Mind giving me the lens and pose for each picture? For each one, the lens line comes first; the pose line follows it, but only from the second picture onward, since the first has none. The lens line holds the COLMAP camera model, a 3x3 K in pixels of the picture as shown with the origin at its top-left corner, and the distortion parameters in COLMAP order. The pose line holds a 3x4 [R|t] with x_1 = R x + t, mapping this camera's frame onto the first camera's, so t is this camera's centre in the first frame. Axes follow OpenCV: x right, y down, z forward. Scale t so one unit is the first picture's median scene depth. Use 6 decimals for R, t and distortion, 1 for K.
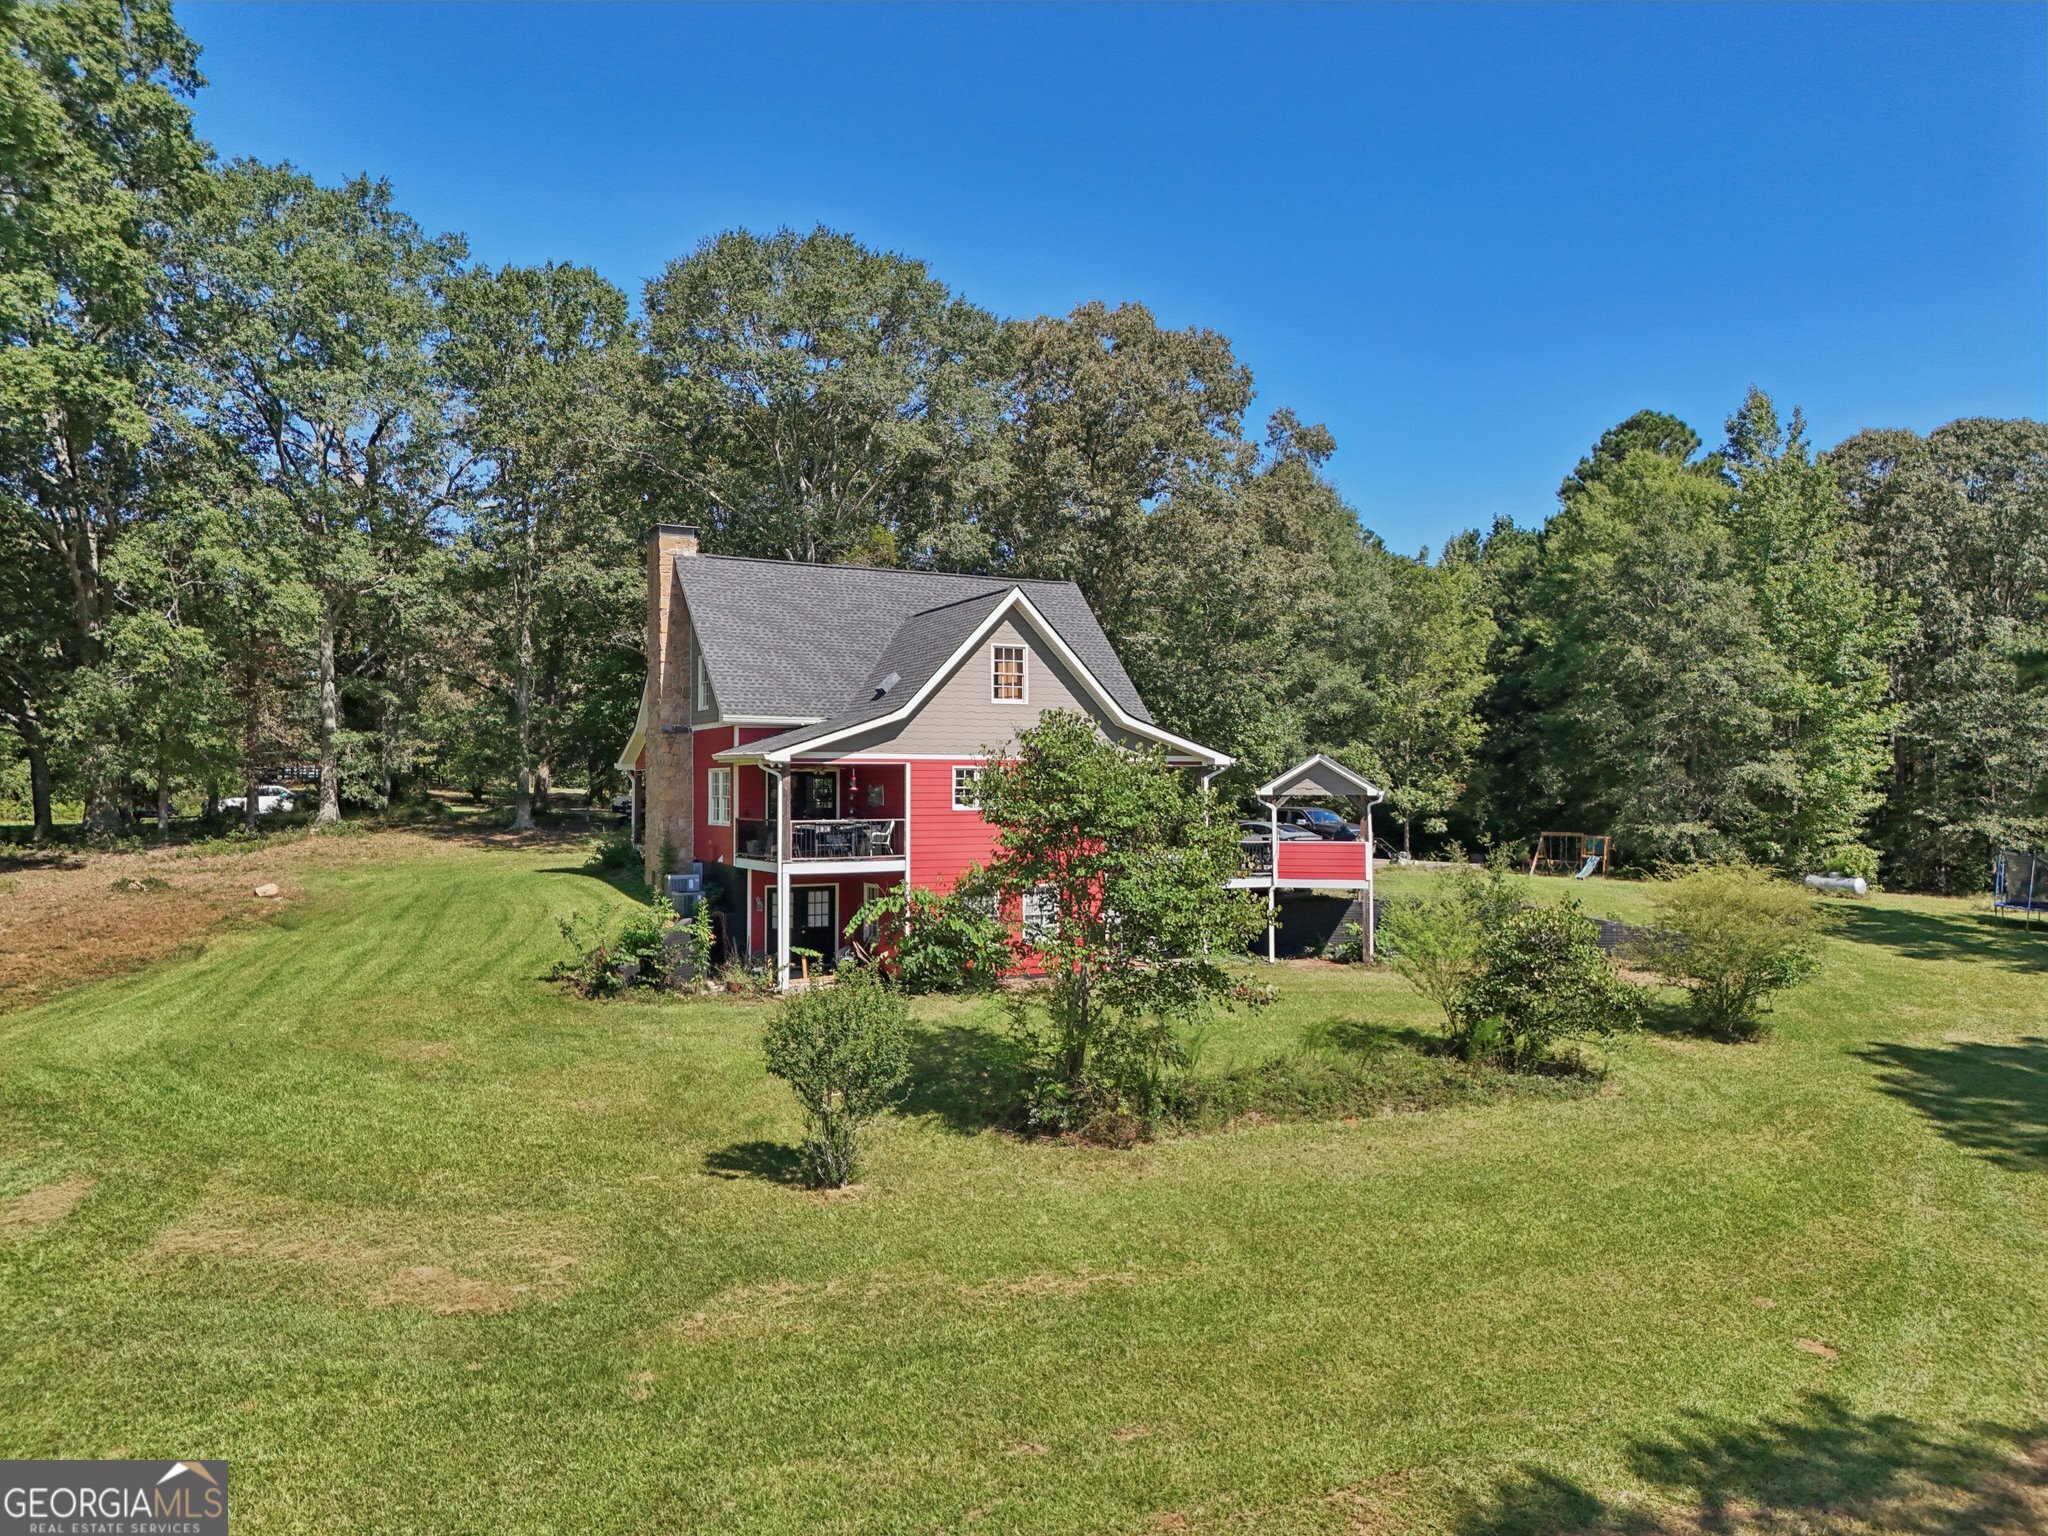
lens RADIAL K [[1513.8, 0, 1028.1], [0, 1513.8, 756.1], [0, 0, 1]] dist [0.062148, -0.038222]
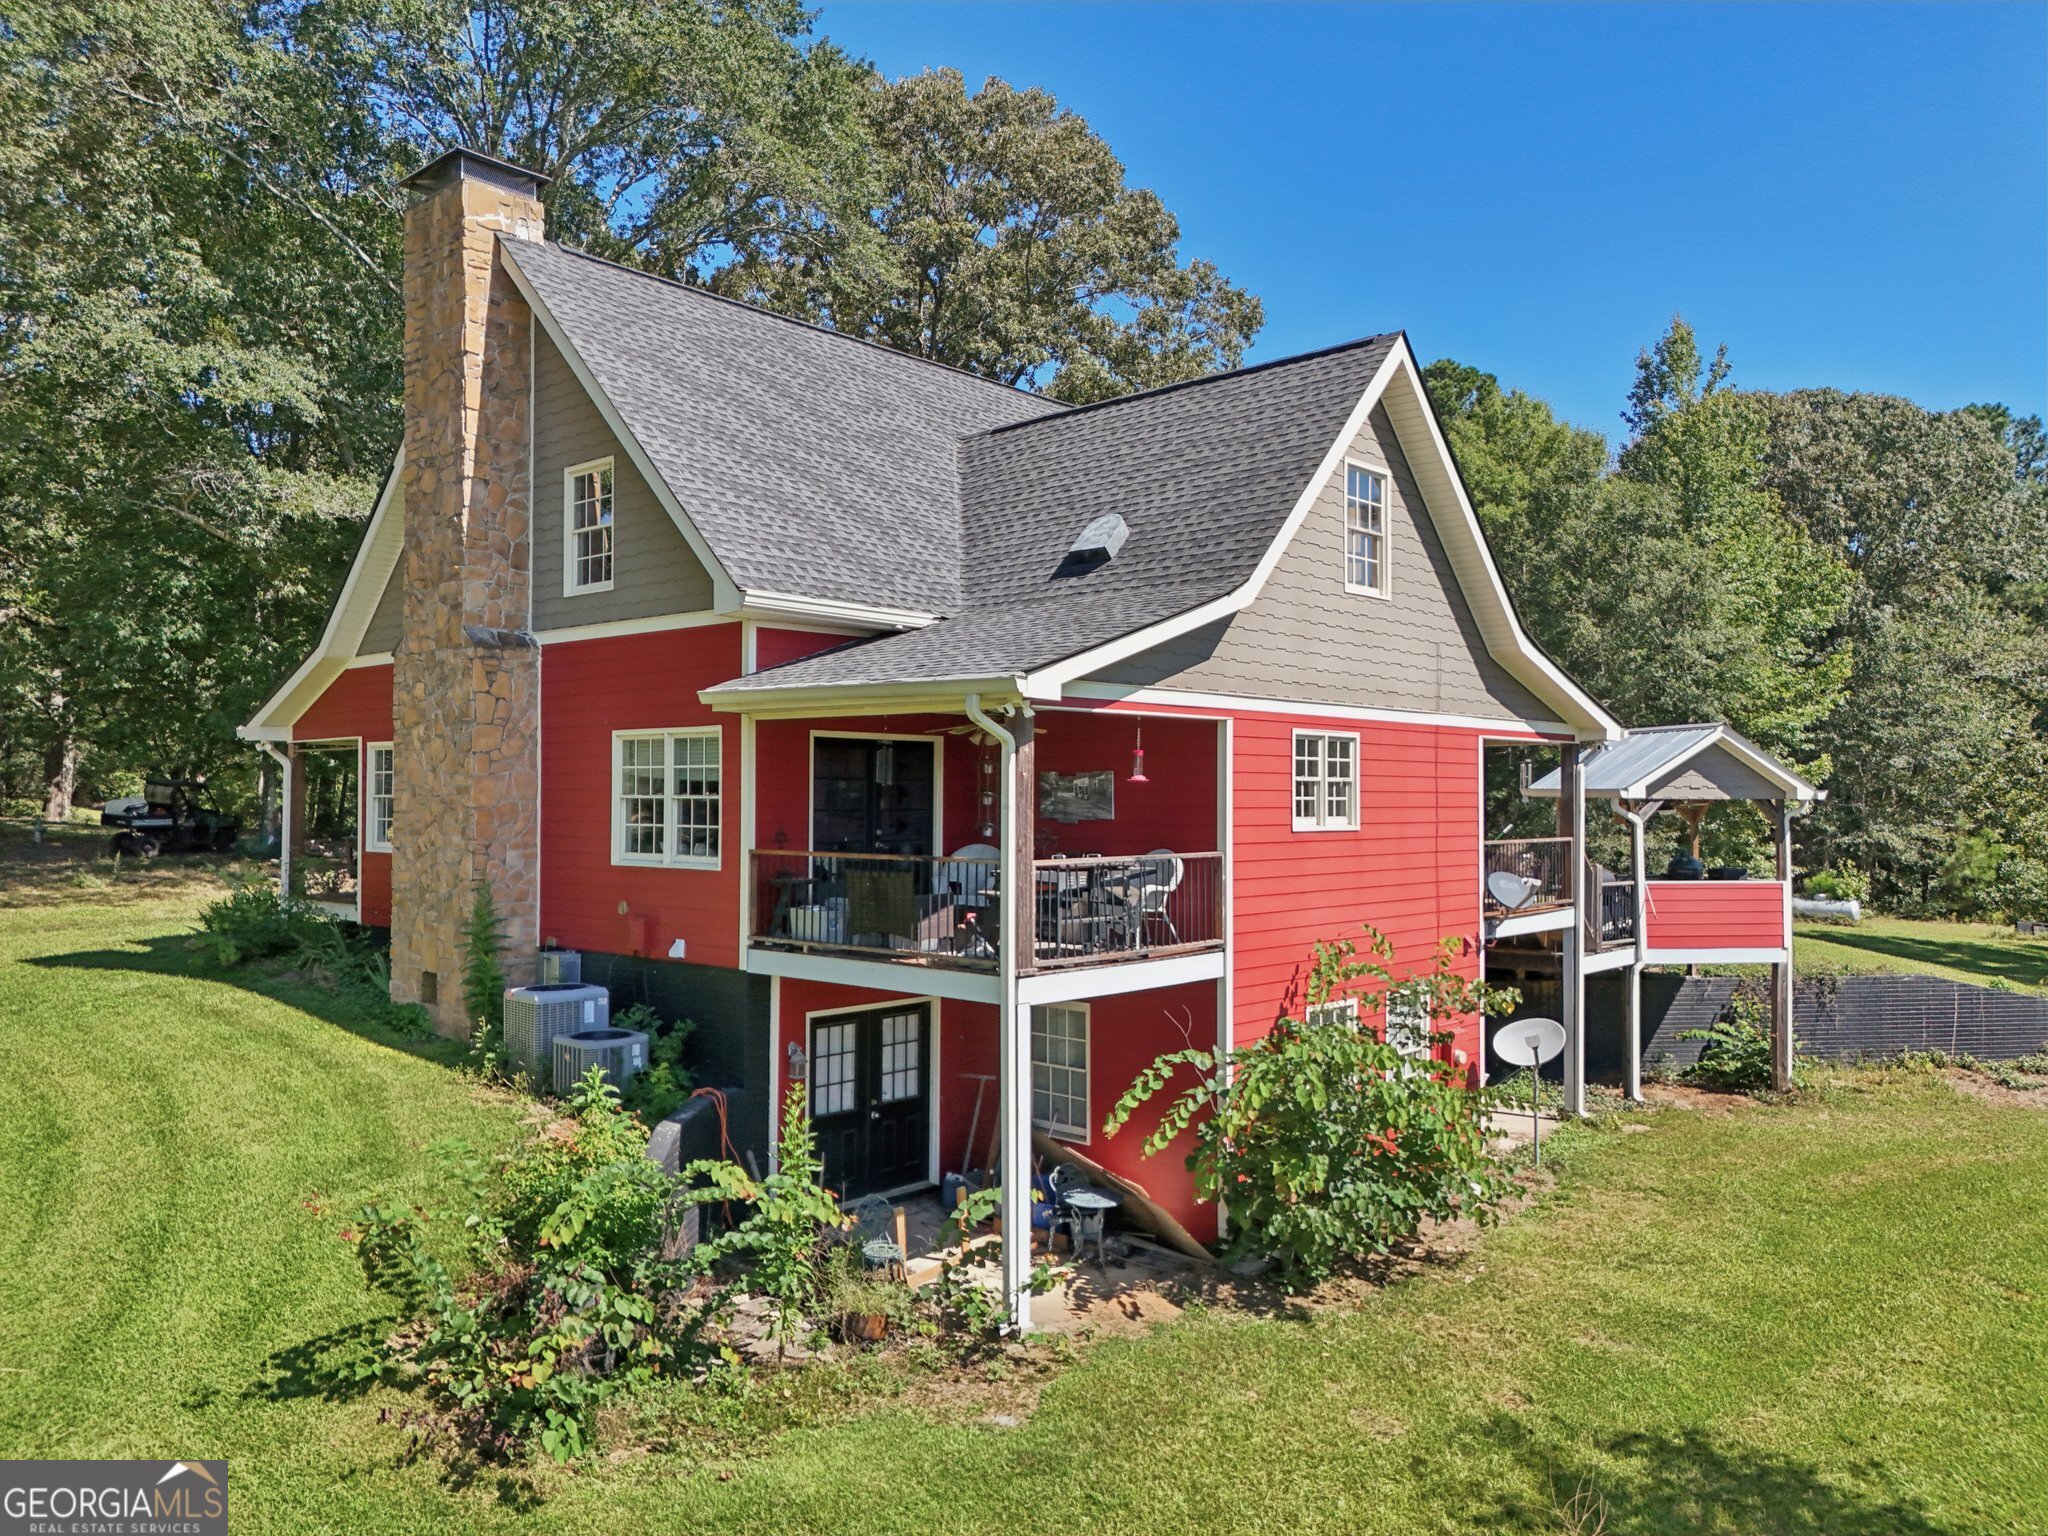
lens RADIAL K [[1513.8, 0, 1027.9], [0, 1513.8, 754.4], [0, 0, 1]] dist [0.062148, -0.038222]
pose [[0.936598, 0.013425, 0.350148, -0.234012], [-0.012110, 0.999909, -0.005946, 0.014959], [-0.350196, 0.001329, 0.936676, 0.528485]]
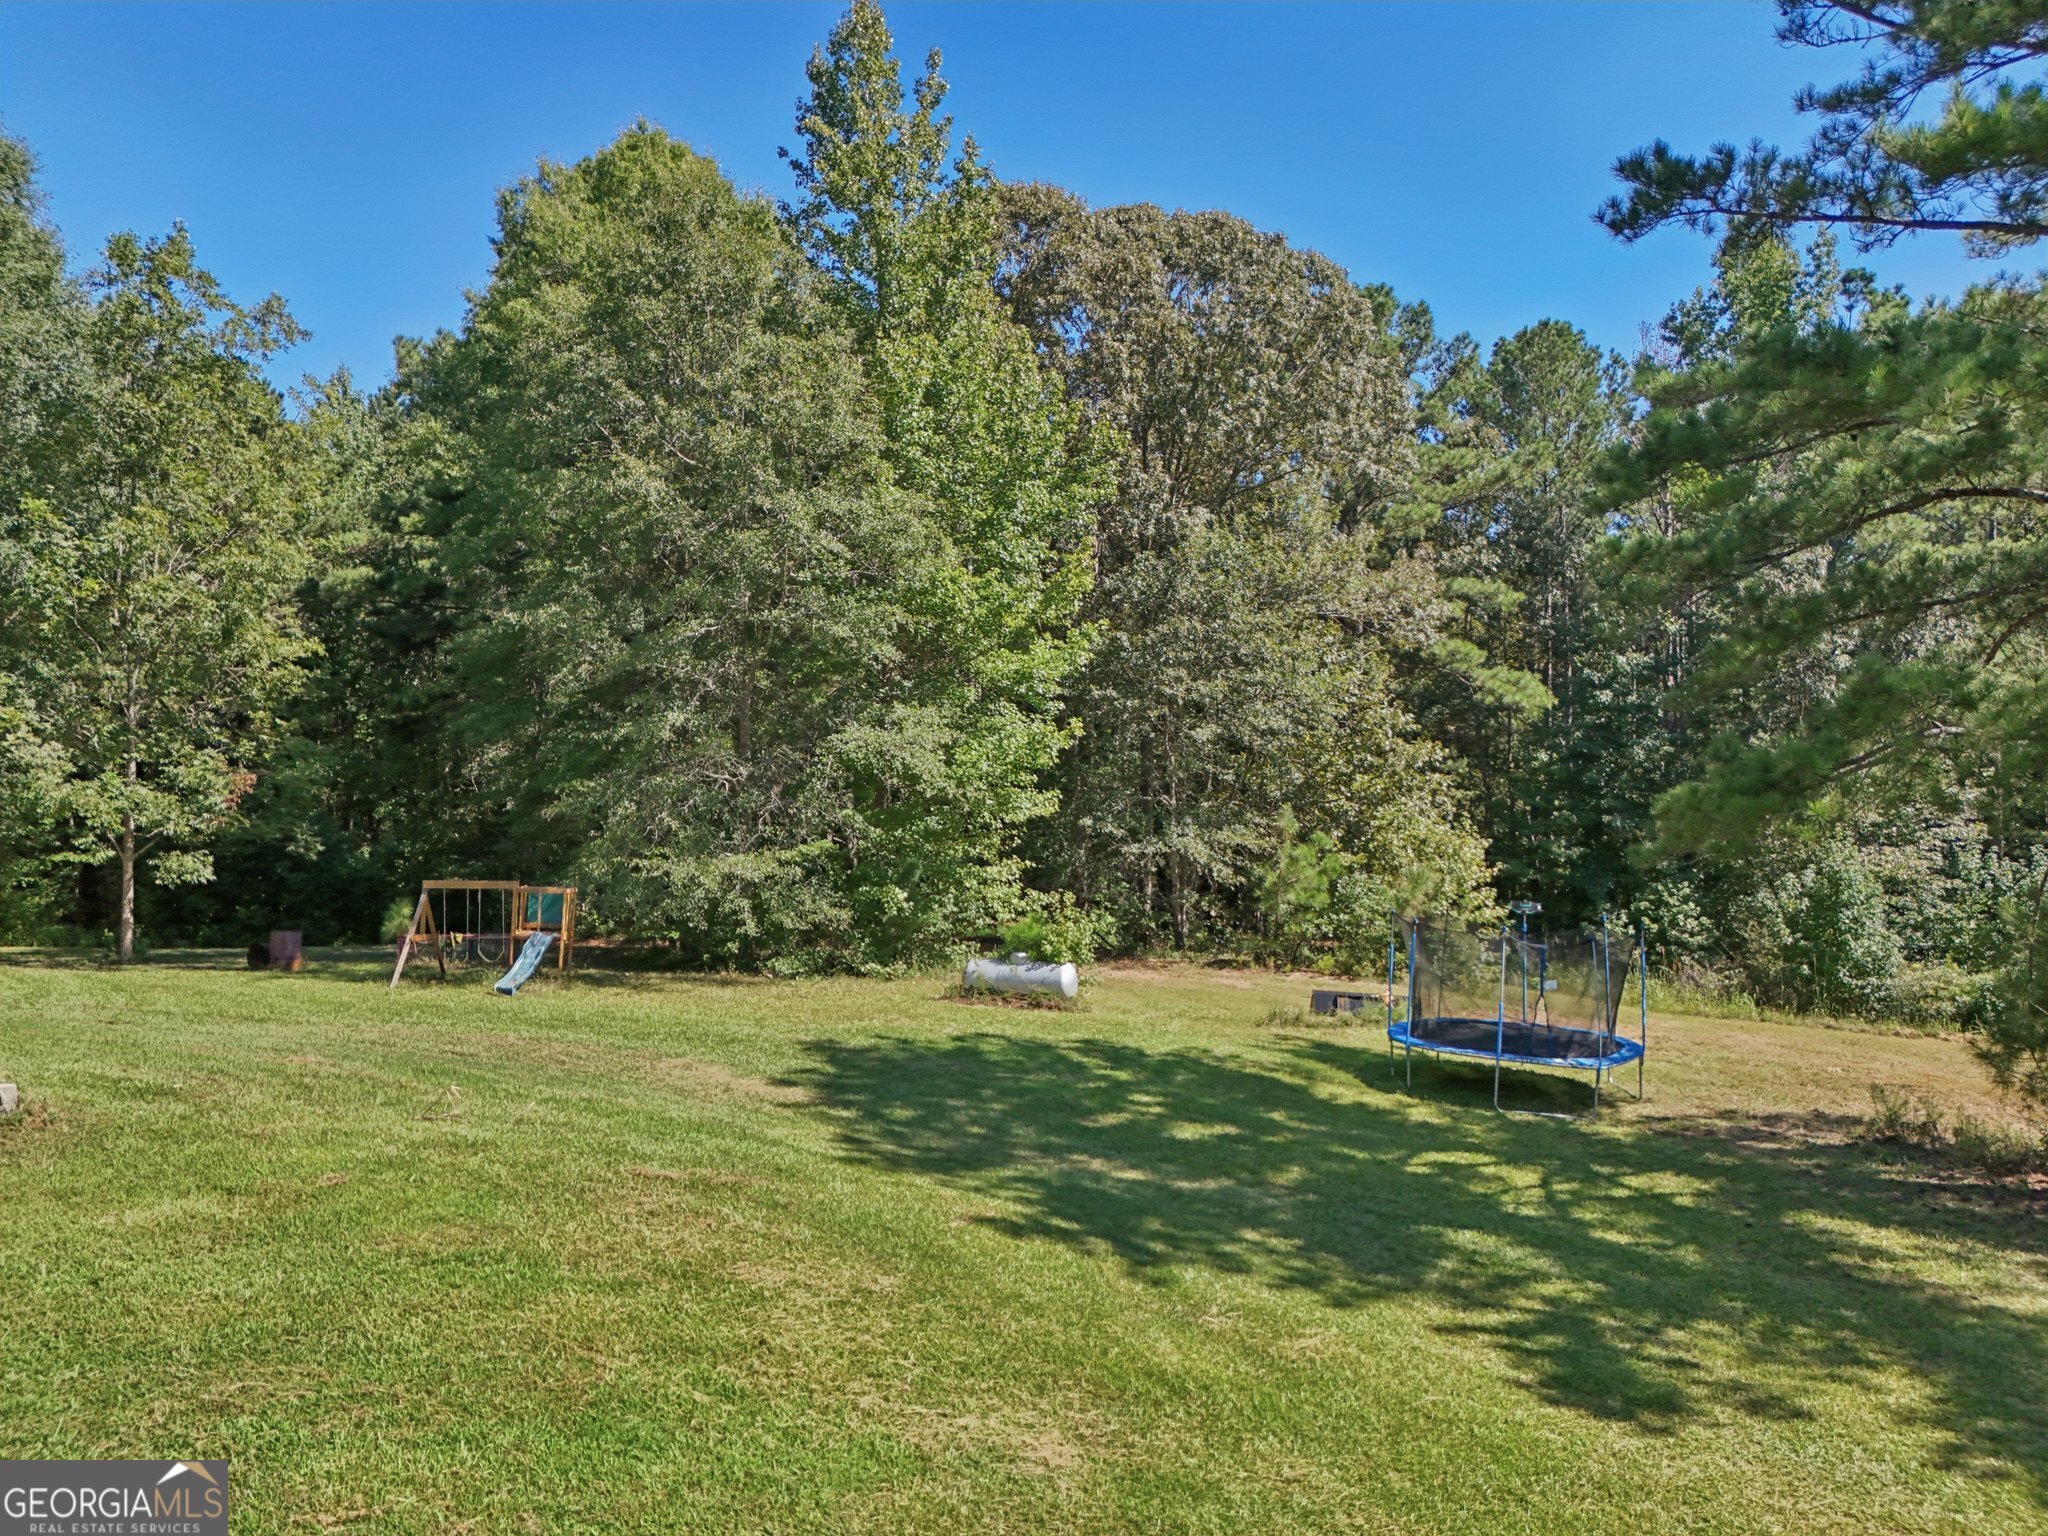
lens RADIAL K [[1513.8, 0, 1020.8], [0, 1513.8, 782.3], [0, 0, 1]] dist [0.062148, -0.038222]
pose [[0.807036, 0.001806, 0.590500, 0.343912], [-0.011156, 0.999863, 0.012189, 0.023323], [-0.590397, -0.016424, 0.806946, 0.870014]]
